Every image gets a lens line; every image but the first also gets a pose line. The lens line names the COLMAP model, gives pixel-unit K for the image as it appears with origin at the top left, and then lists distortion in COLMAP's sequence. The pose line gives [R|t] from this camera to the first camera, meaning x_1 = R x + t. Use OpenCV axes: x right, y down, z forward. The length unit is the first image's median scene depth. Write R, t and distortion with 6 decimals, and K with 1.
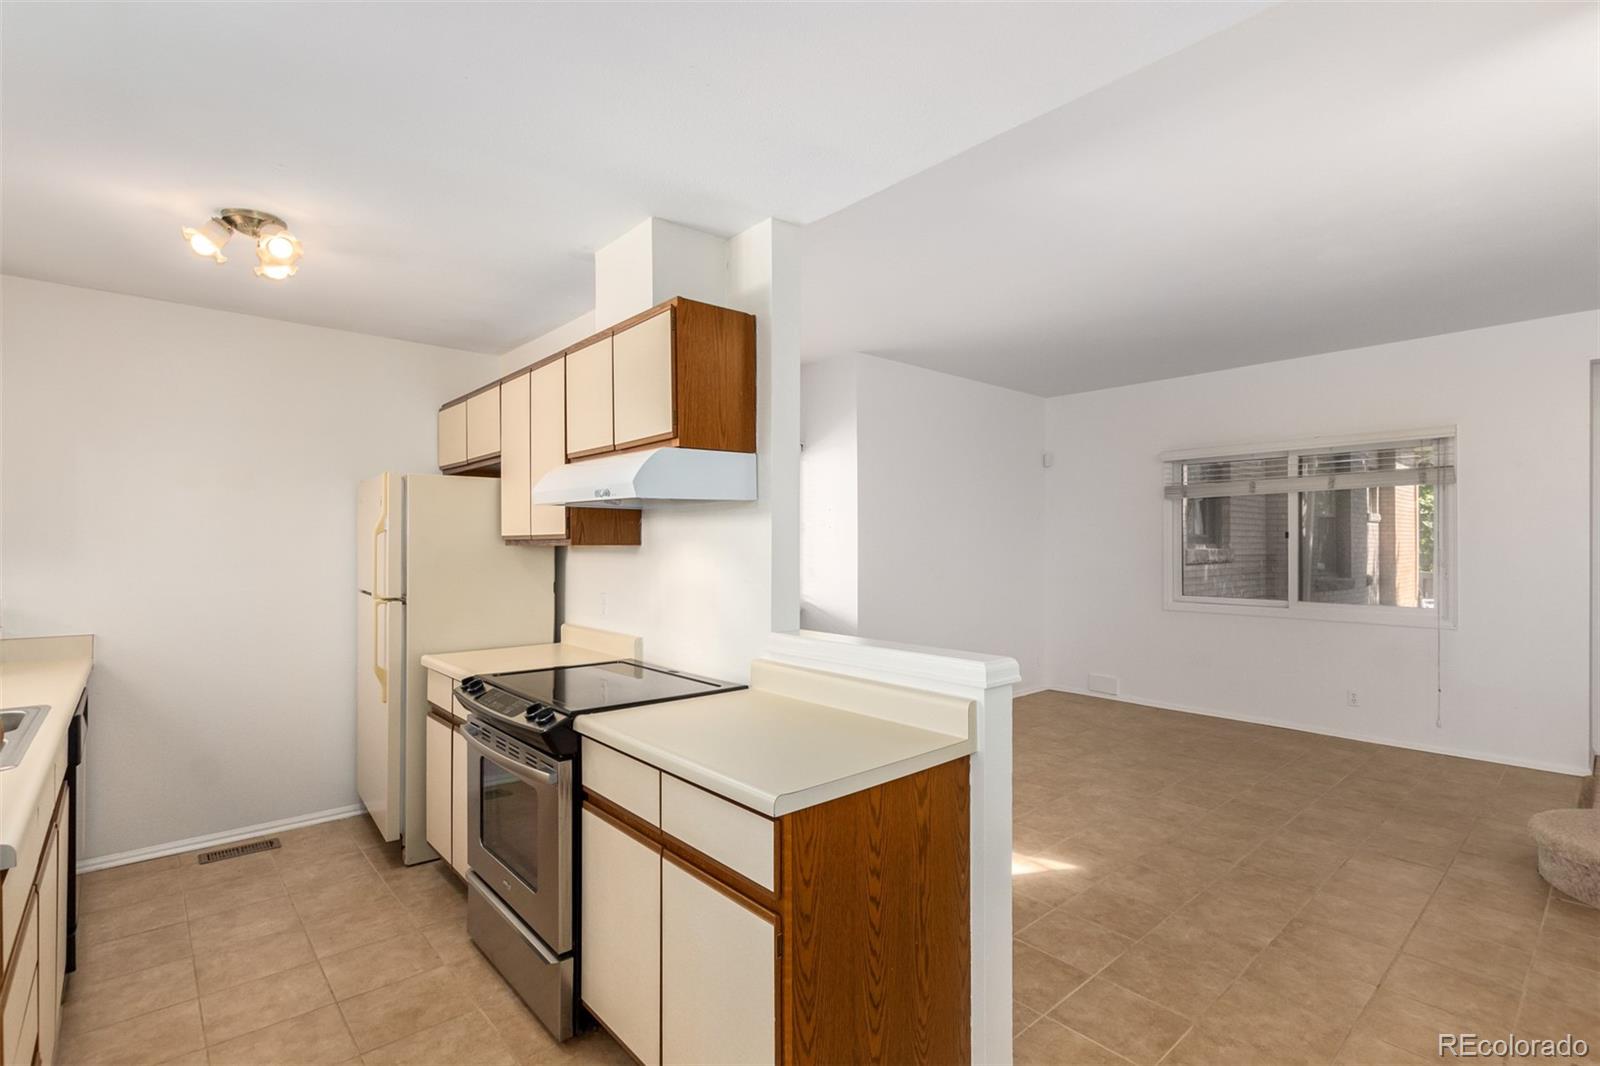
lens RADIAL K [[739.5, 0, 801.6], [0, 739.5, 550.3], [0, 0, 1]] dist [0.010130, -0.005548]
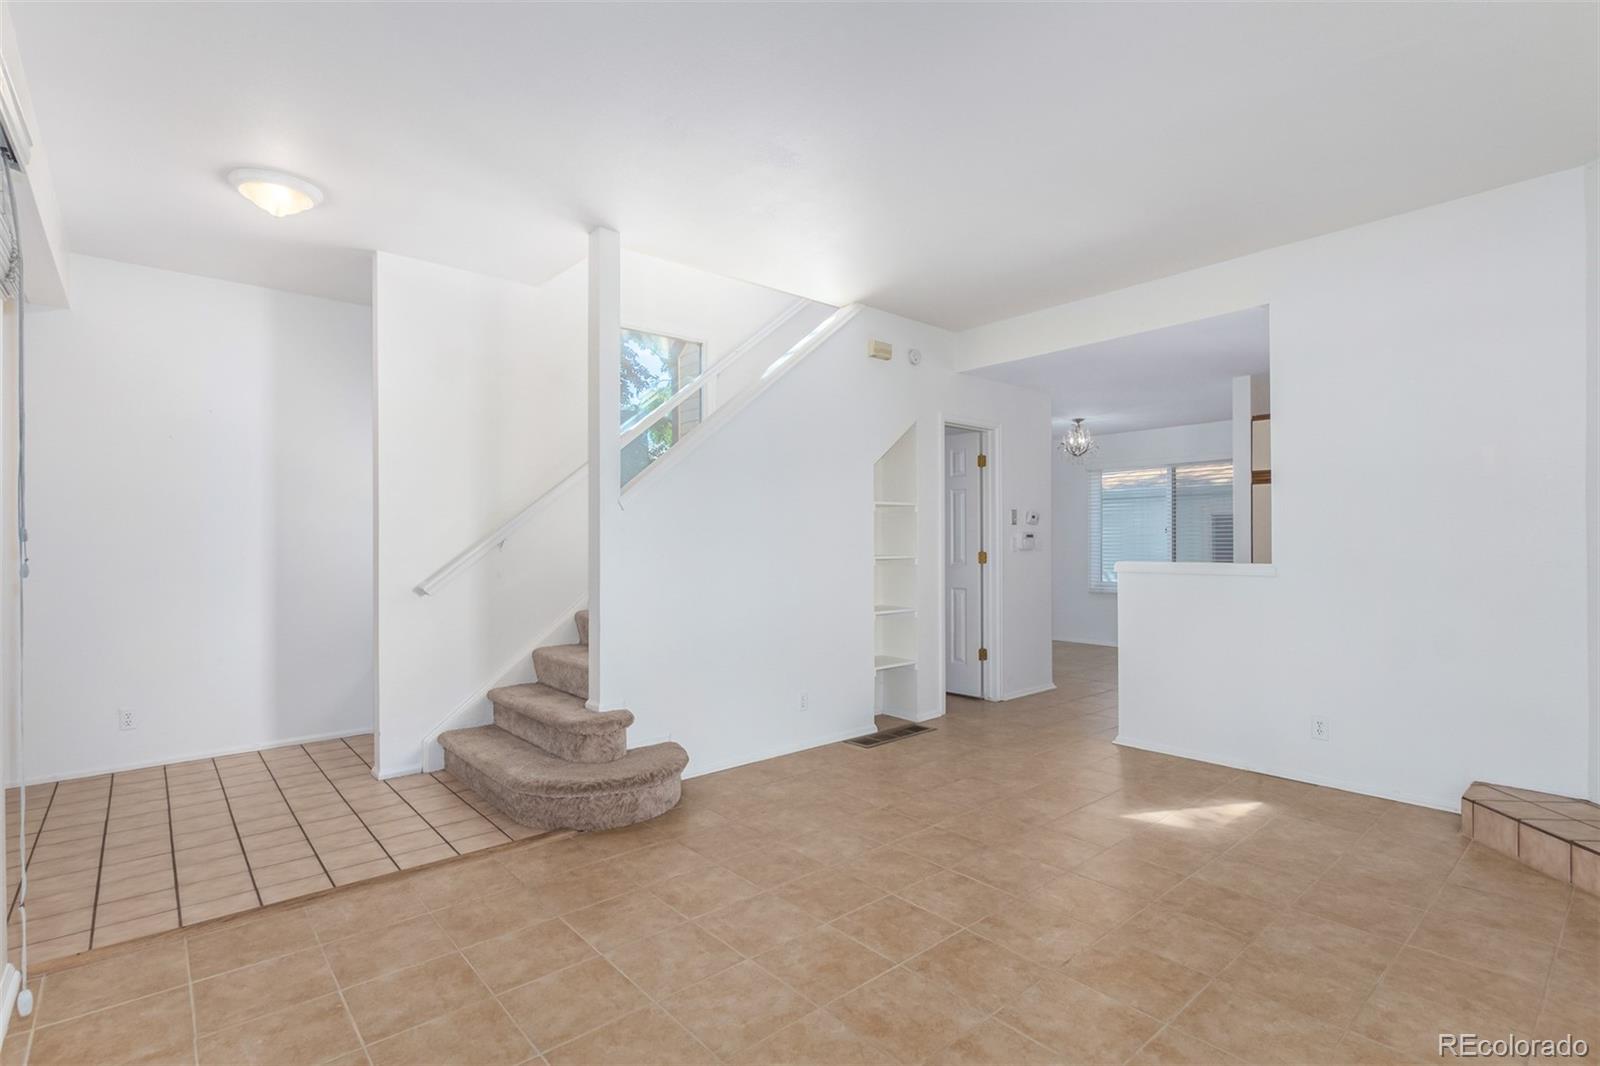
lens RADIAL K [[739.5, 0, 789.9], [0, 739.5, 563.3], [0, 0, 1]] dist [0.010130, -0.005548]
pose [[-0.999818, 0.004827, 0.018443, 0.534601], [0.005552, 0.999206, 0.039454, 0.023239], [-0.018238, 0.039549, -0.999051, 1.403121]]
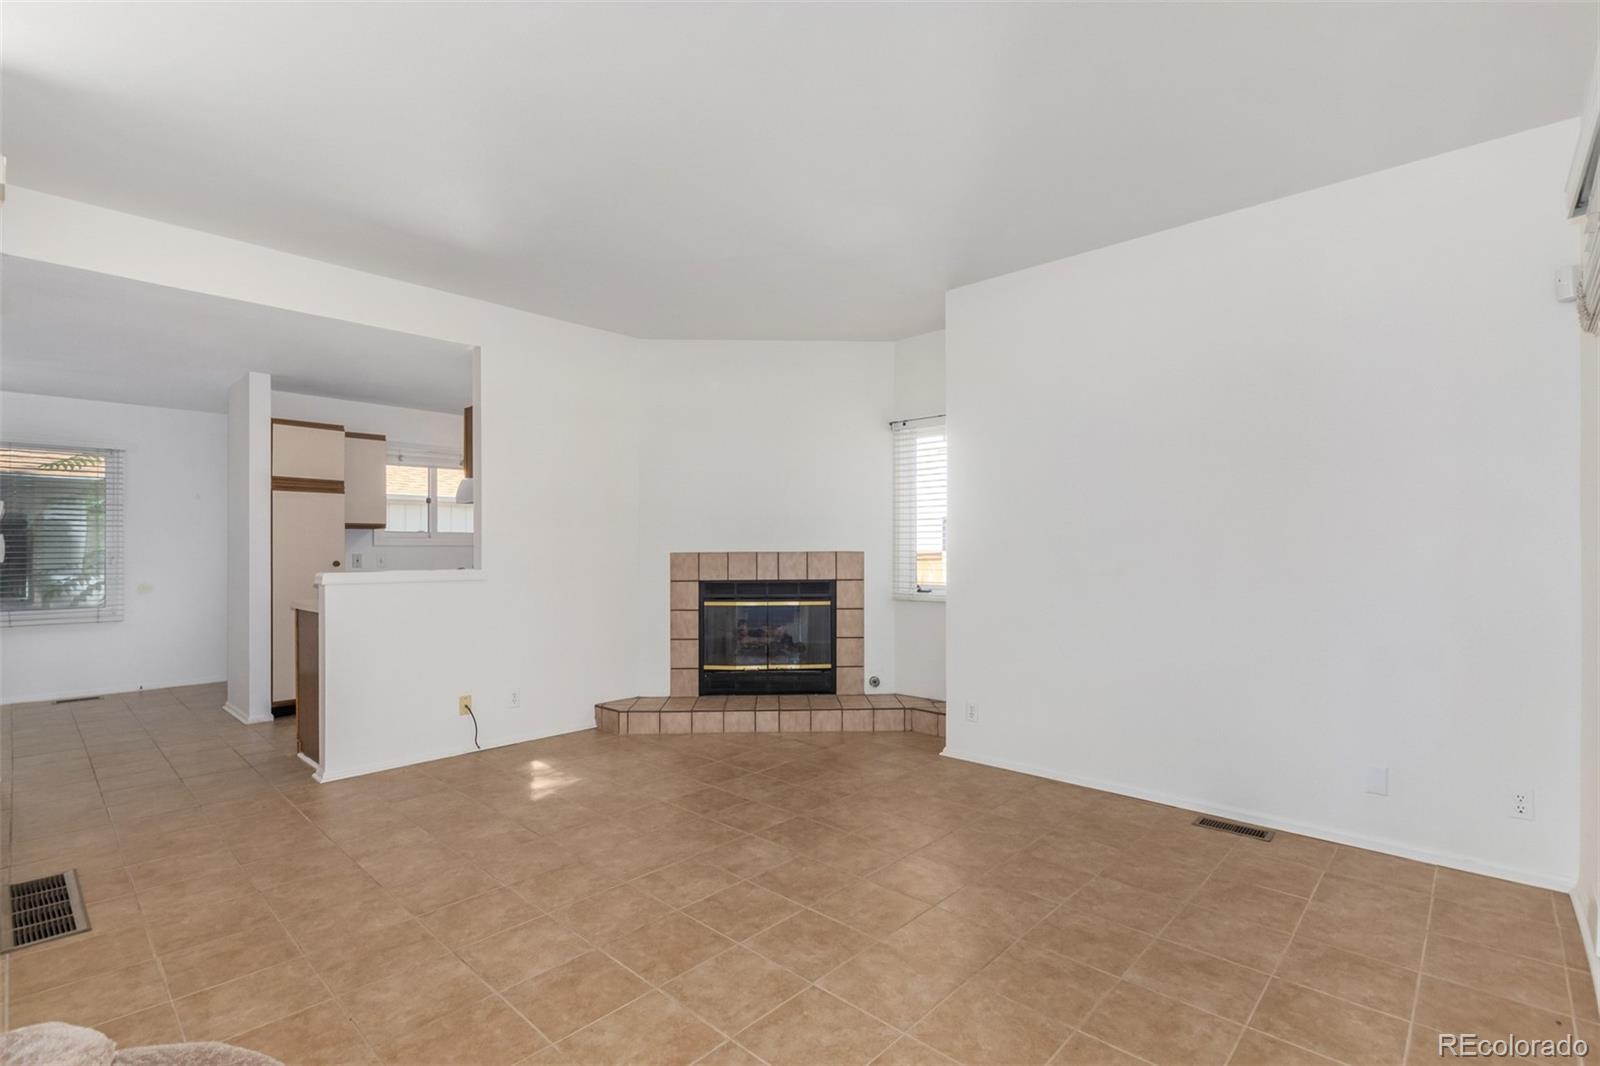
lens RADIAL K [[739.5, 0, 802.2], [0, 739.5, 554.5], [0, 0, 1]] dist [0.010130, -0.005548]
pose [[0.091934, 0.006450, -0.995744, 1.021393], [-0.011729, 0.999917, 0.005394, 0.030476], [0.995696, 0.011183, 0.092002, 0.886030]]
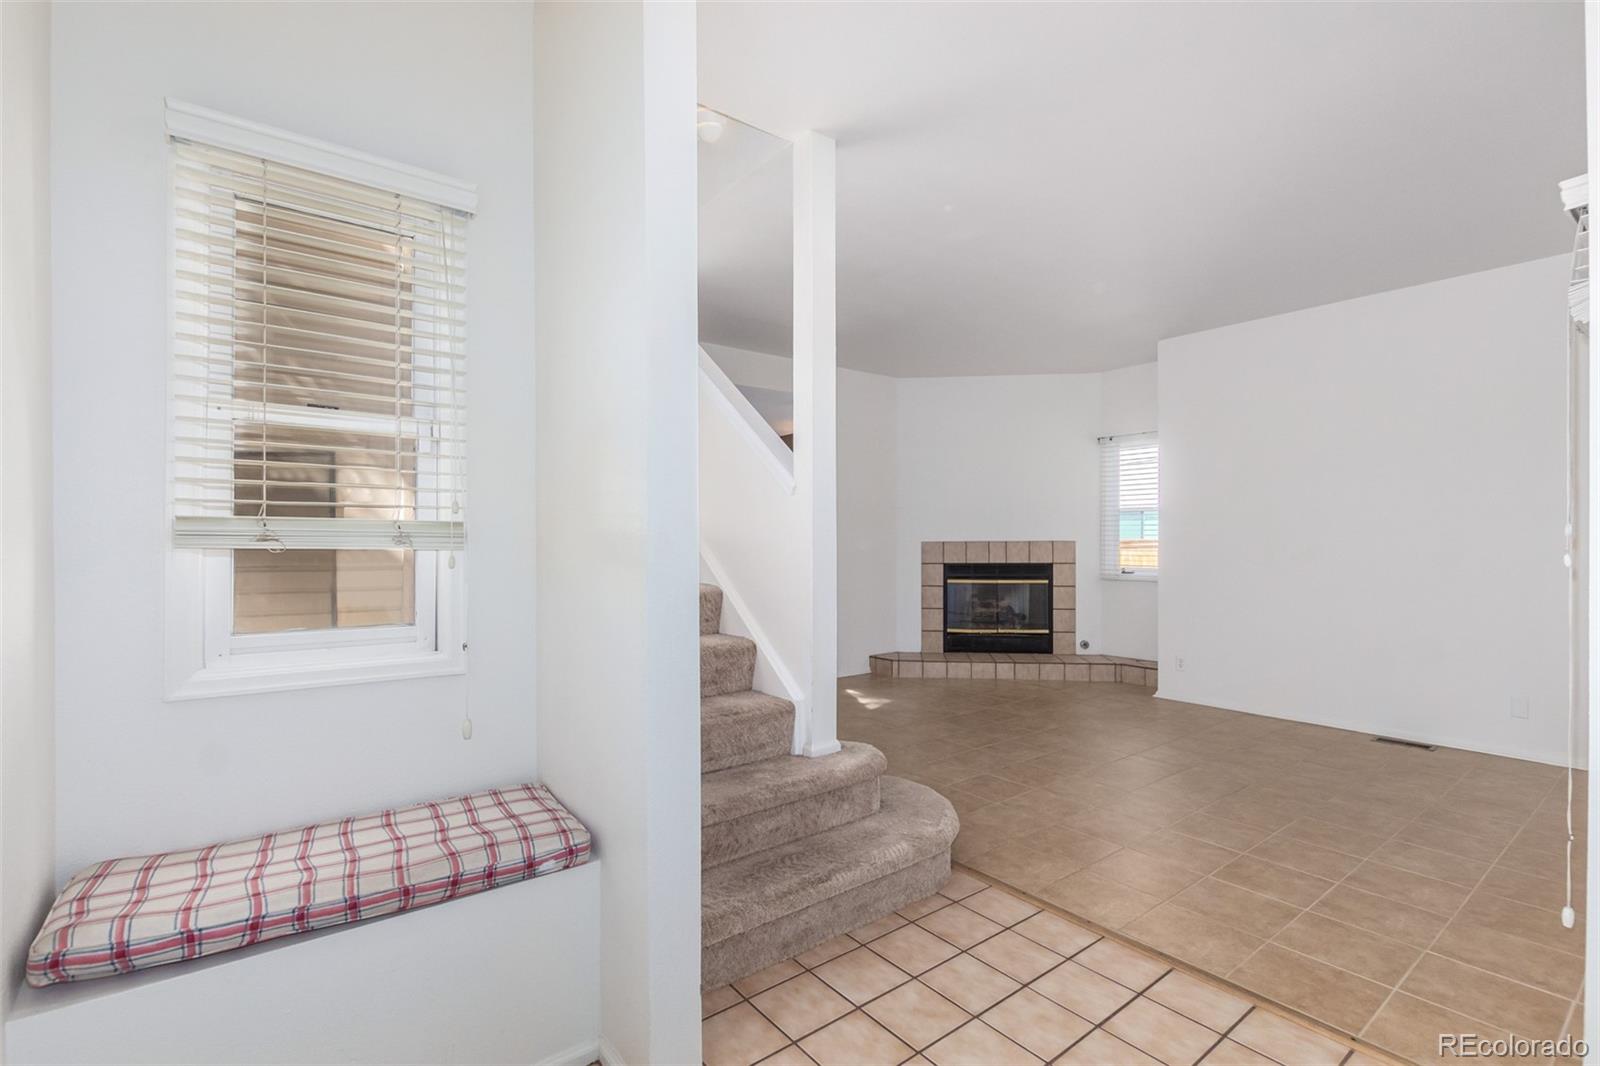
lens RADIAL K [[739.5, 0, 797.8], [0, 739.5, 535.9], [0, 0, 1]] dist [0.010130, -0.005548]
pose [[-0.068450, -0.003801, -0.997647, 1.377843], [-0.012074, 0.999923, -0.002981, 0.031832], [0.997581, 0.011842, -0.068490, 0.637866]]
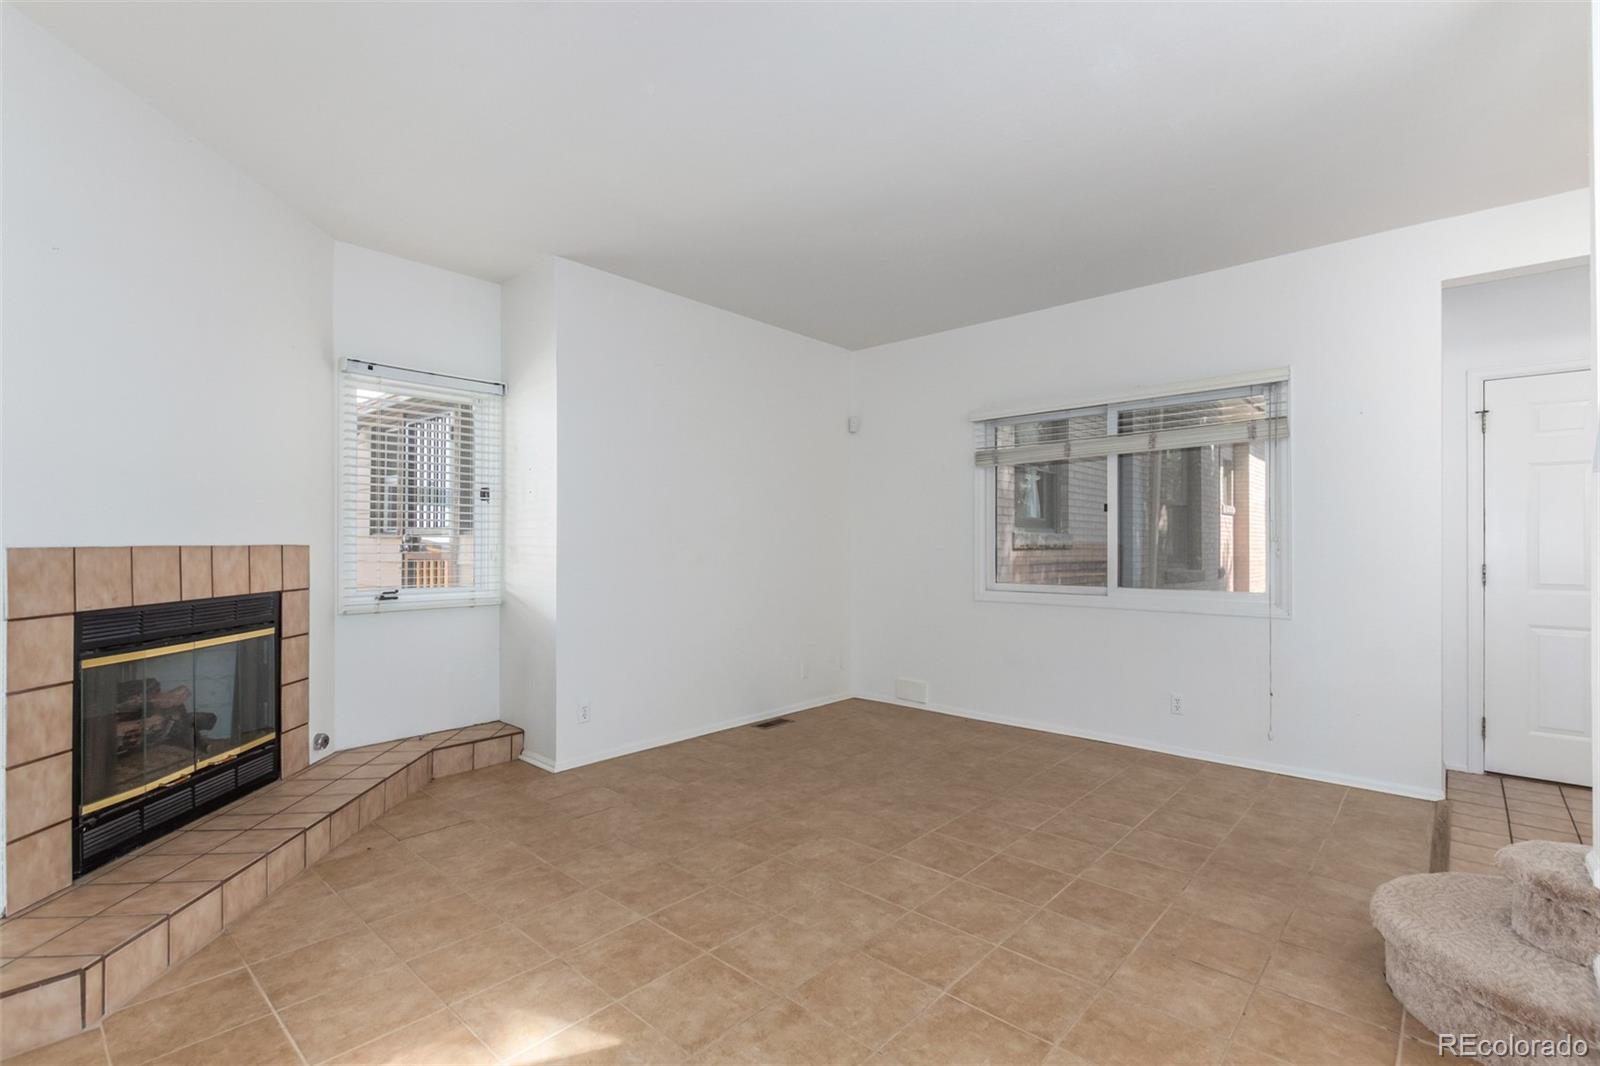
lens RADIAL K [[739.5, 0, 798.0], [0, 739.5, 549.8], [0, 0, 1]] dist [0.010130, -0.005548]
pose [[0.993286, 0.001331, 0.115673, 0.273576], [-0.000612, 0.999980, -0.006250, 0.040407], [-0.115679, 0.006137, 0.993268, 0.277333]]
